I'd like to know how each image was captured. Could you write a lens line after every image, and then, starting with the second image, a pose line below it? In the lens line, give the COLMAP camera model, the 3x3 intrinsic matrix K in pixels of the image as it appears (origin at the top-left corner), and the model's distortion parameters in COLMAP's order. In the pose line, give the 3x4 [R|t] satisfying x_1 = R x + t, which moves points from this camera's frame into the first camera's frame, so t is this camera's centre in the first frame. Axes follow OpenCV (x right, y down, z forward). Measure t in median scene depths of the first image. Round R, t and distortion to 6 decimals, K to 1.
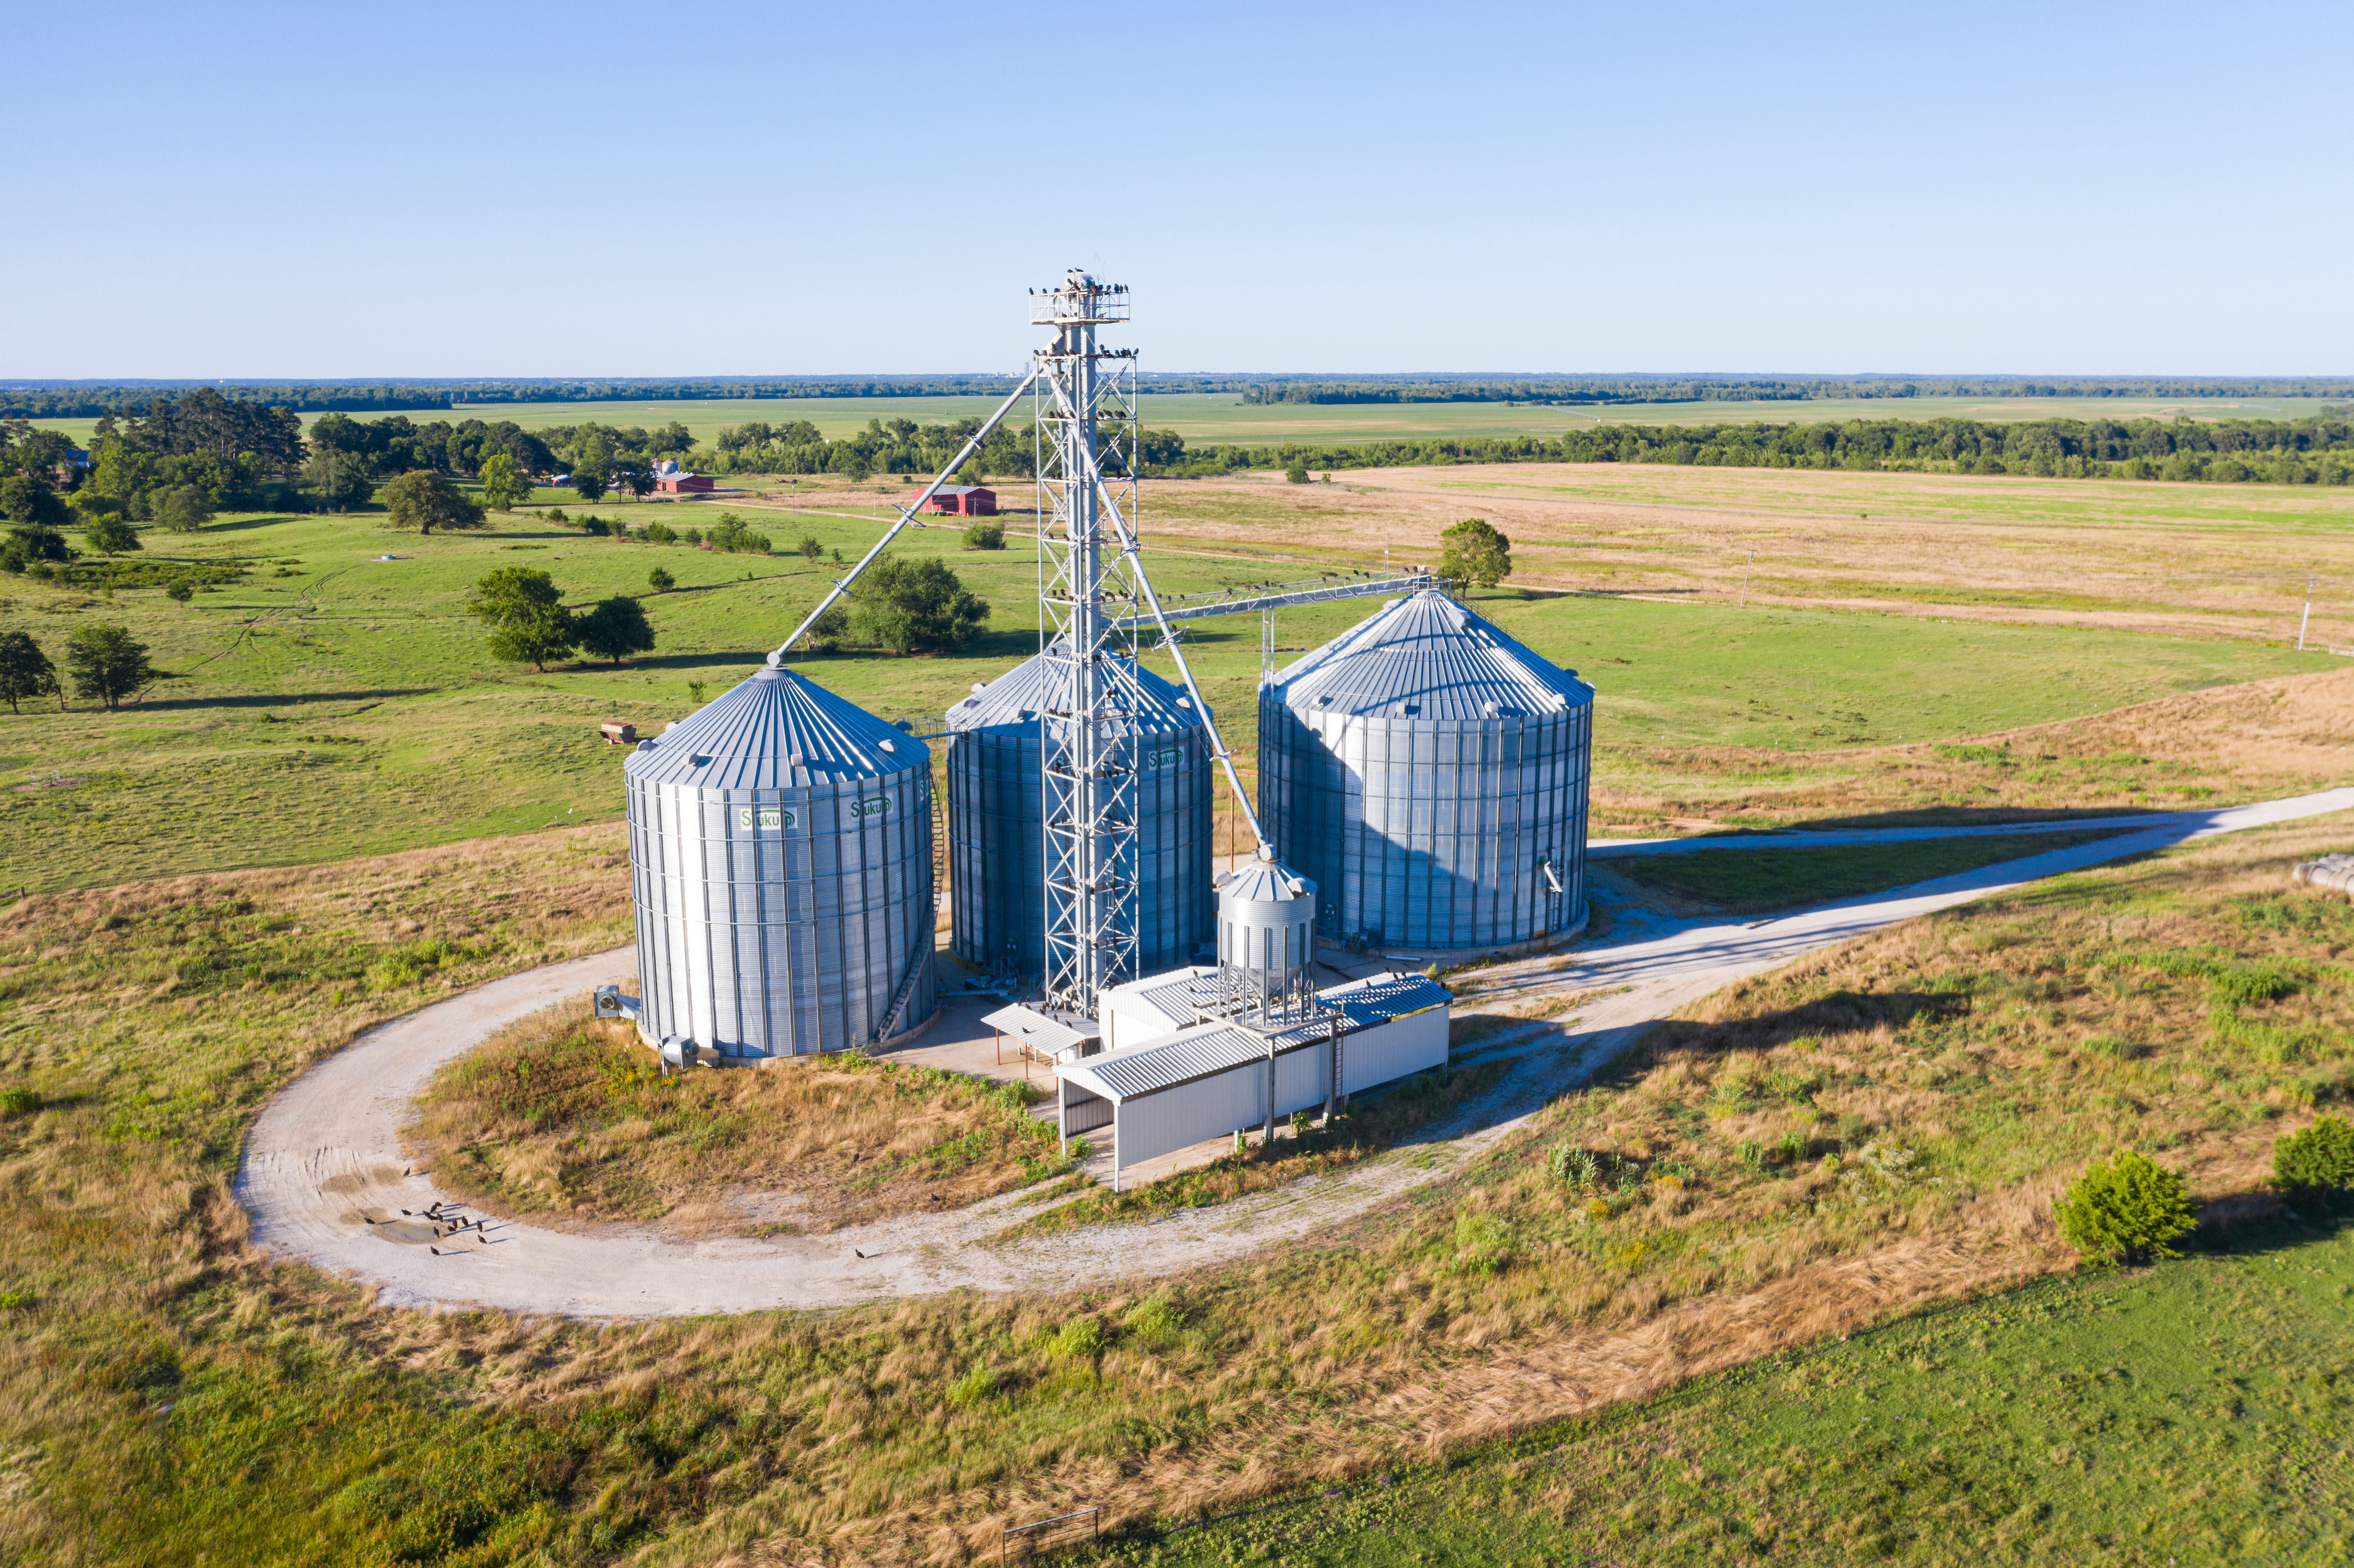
lens RADIAL K [[1867.1, 0, 1177.4], [0, 1867.1, 795.1], [0, 0, 1]] dist [-0.018829, 0.024230]
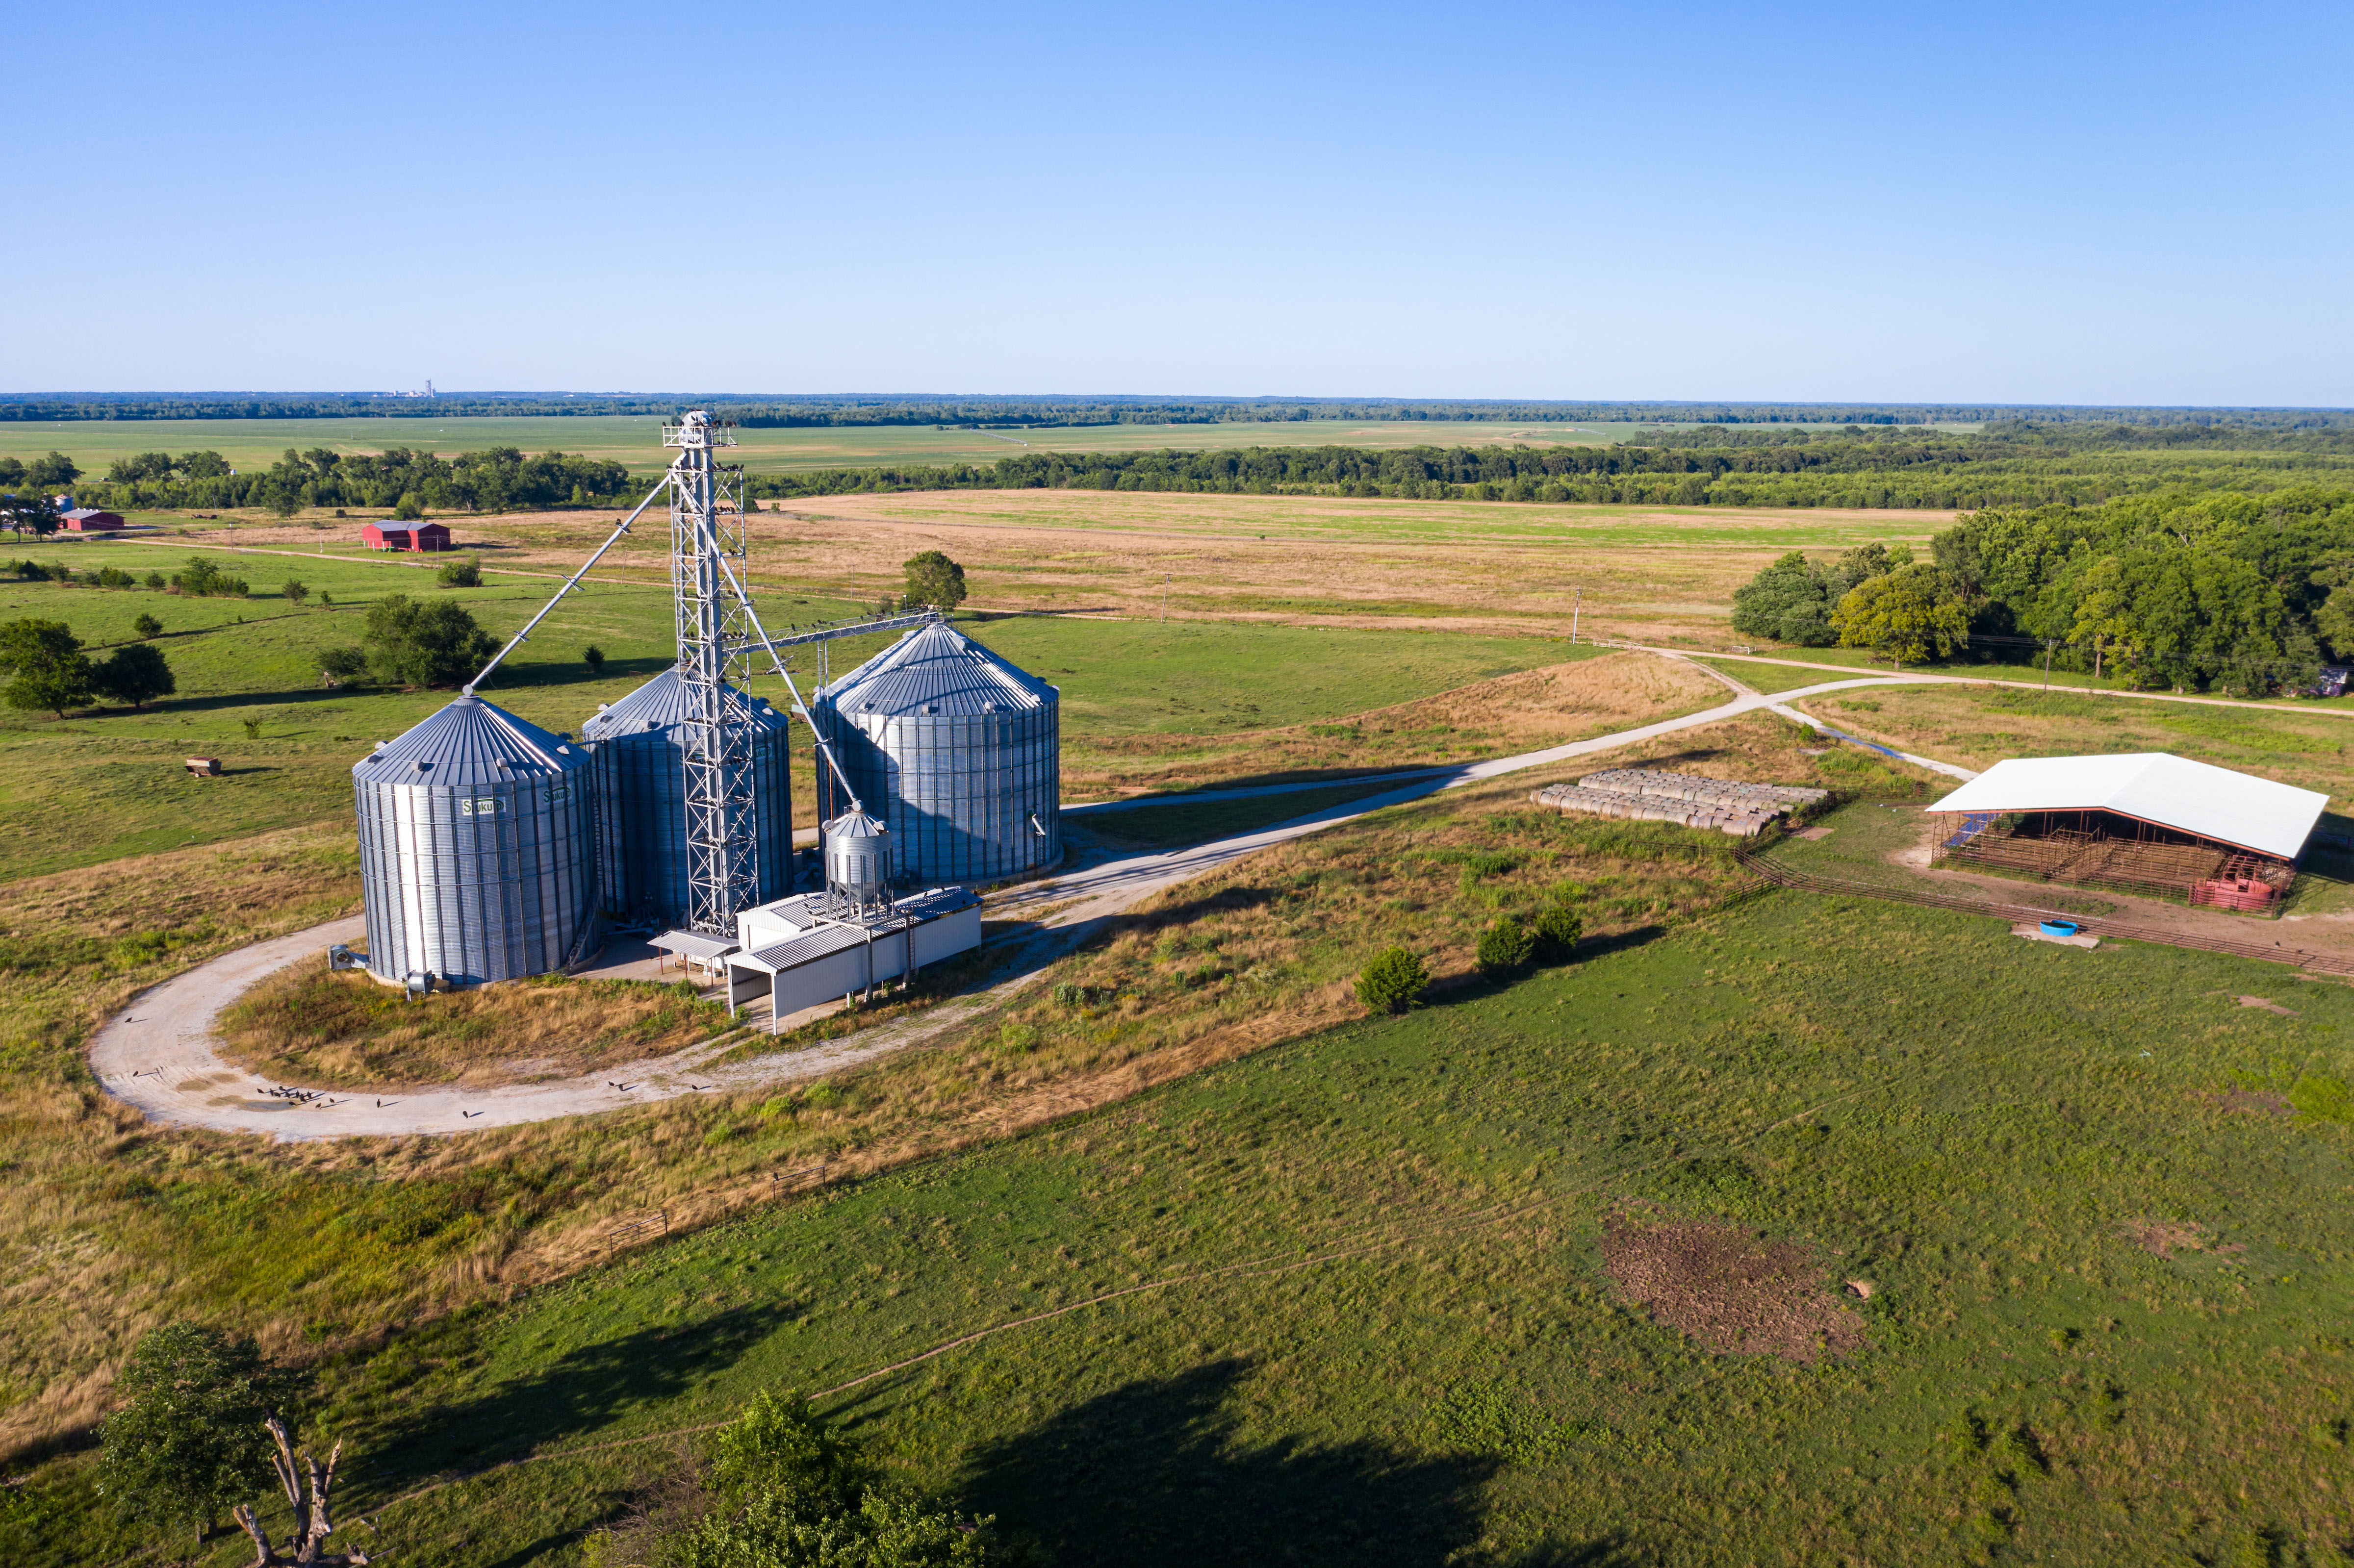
lens RADIAL K [[1867.1, 0, 1169.8], [0, 1867.1, 772.0], [0, 0, 1]] dist [-0.018829, 0.024230]
pose [[0.956647, -0.051094, 0.286733, -0.105486], [0.057329, 0.998266, -0.013387, 0.028777], [-0.285552, 0.029245, 0.957917, -0.377240]]
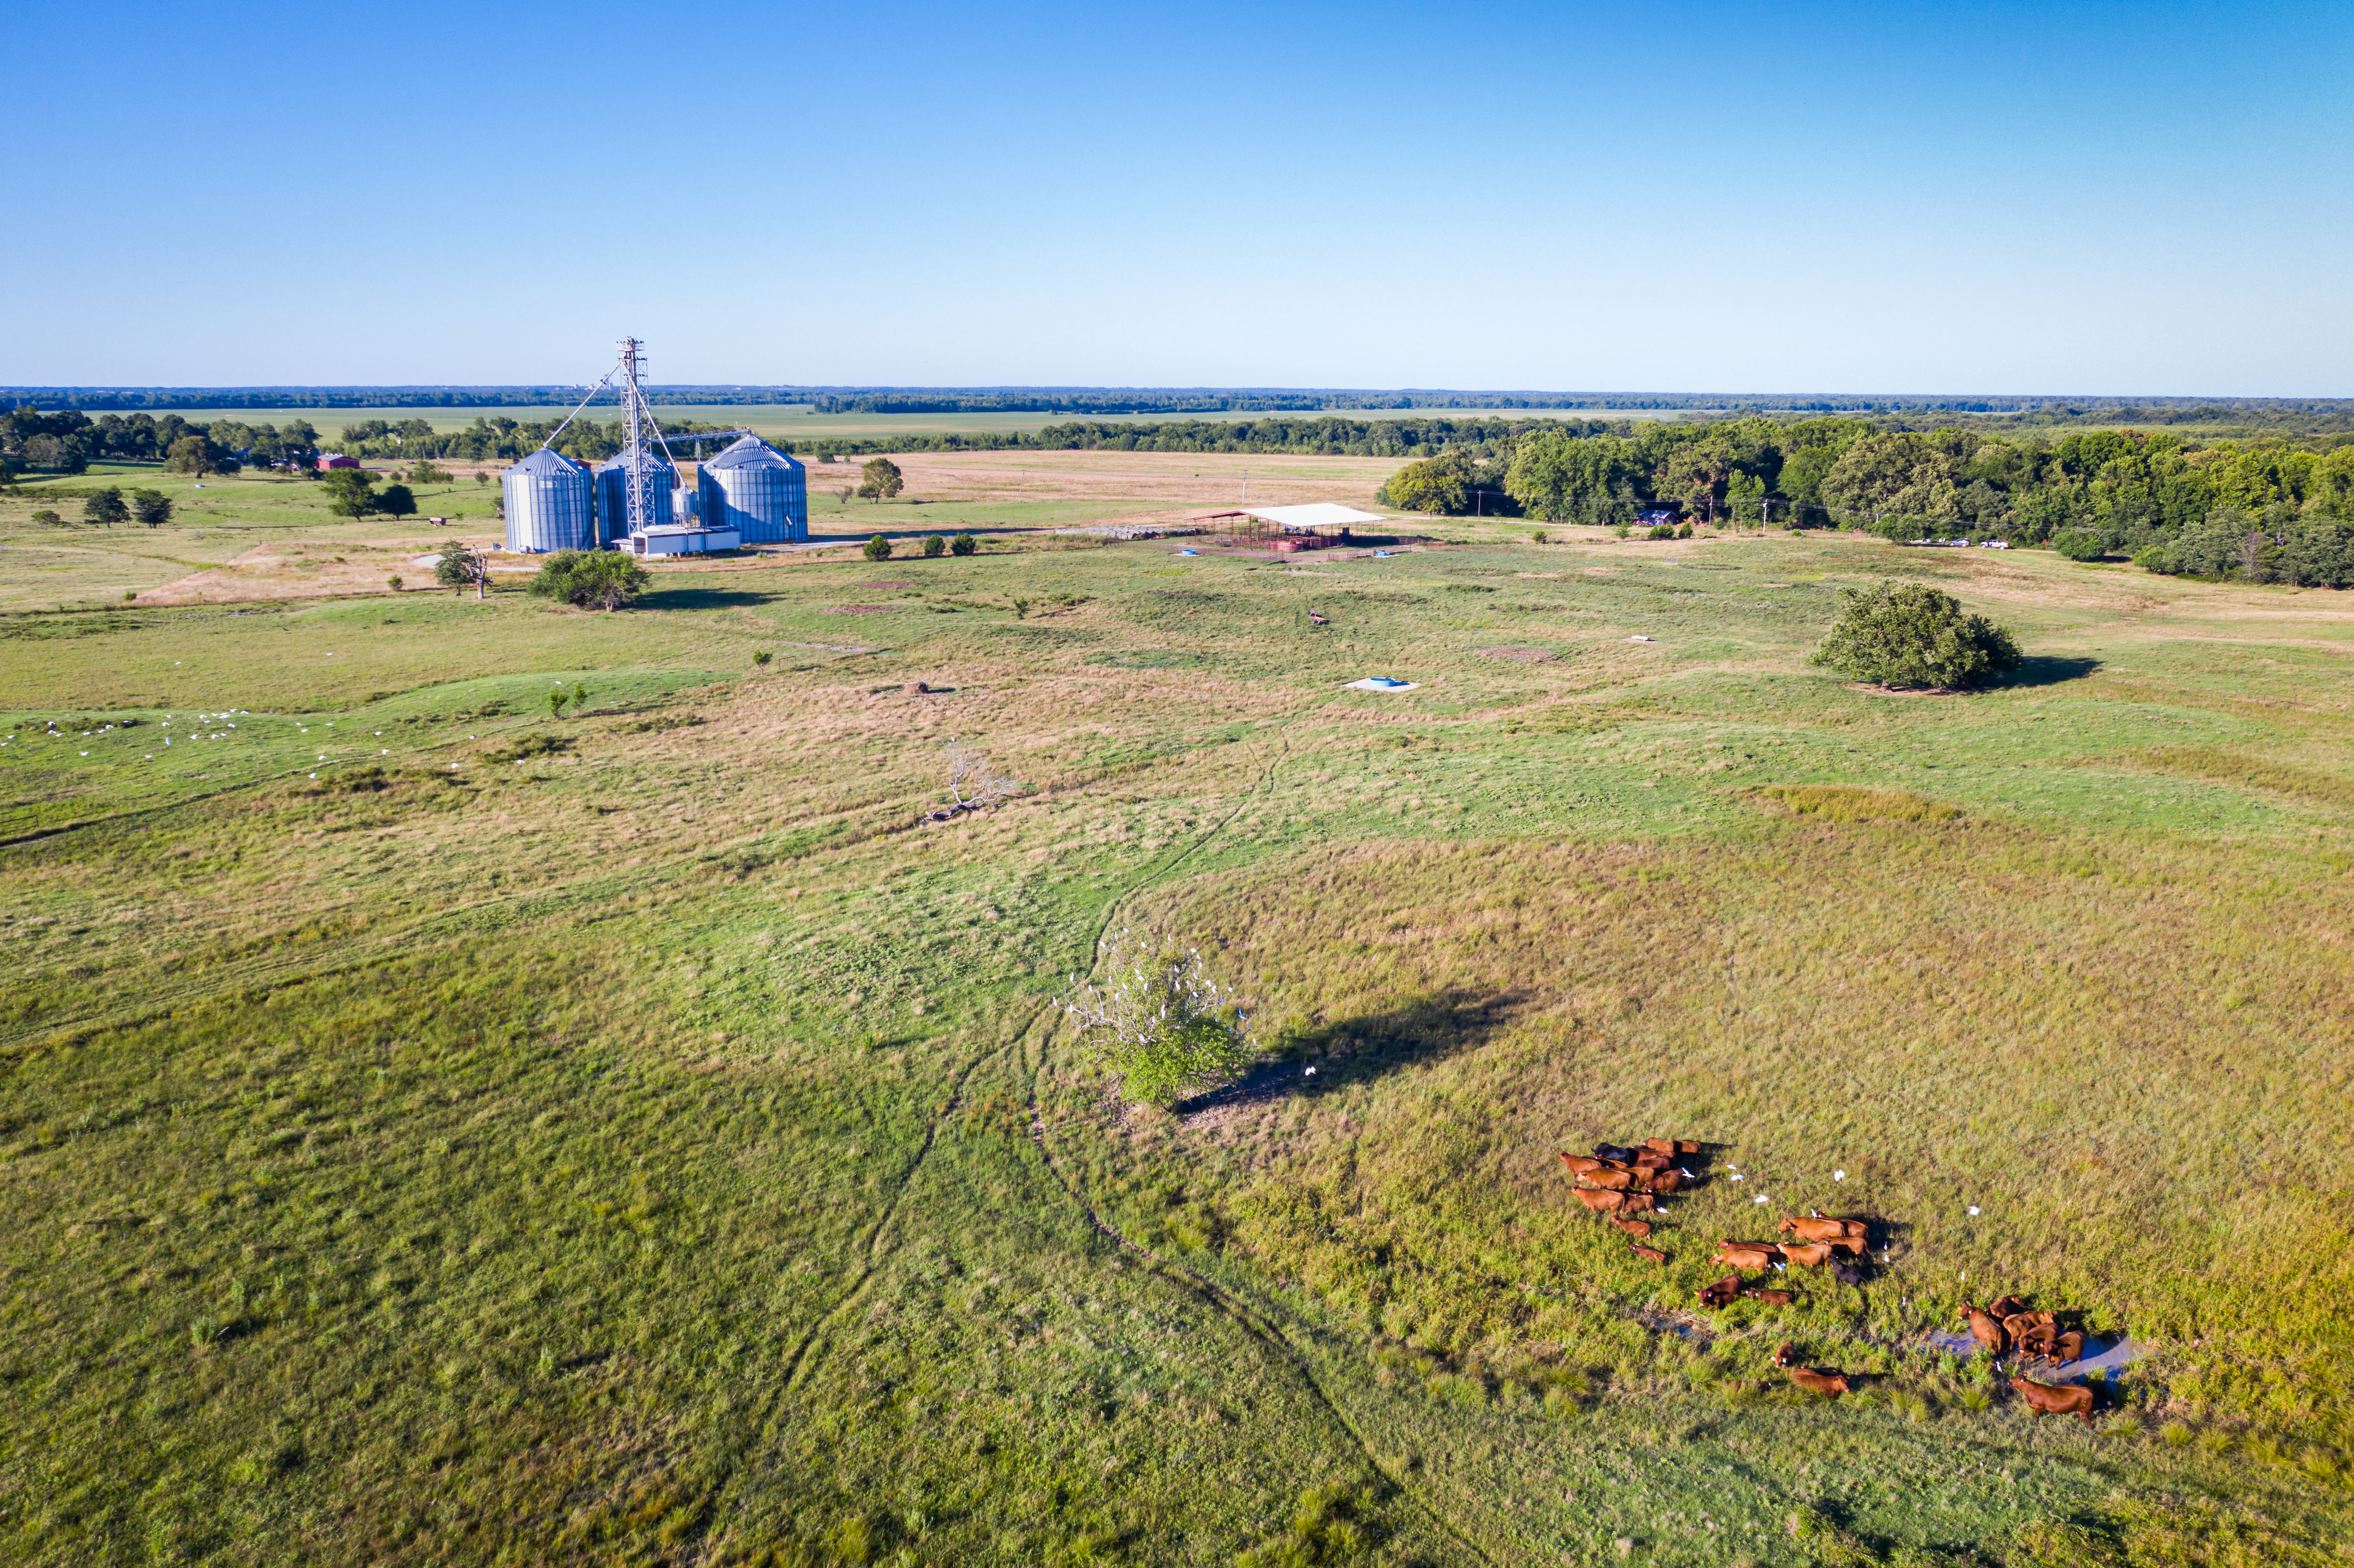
lens RADIAL K [[1867.1, 0, 1180.2], [0, 1867.1, 780.1], [0, 0, 1]] dist [-0.018829, 0.024230]
pose [[0.977072, -0.038458, 0.209407, 0.169891], [0.041636, 0.999075, -0.010788, 0.566010], [-0.208798, 0.019259, 0.977769, -2.341751]]
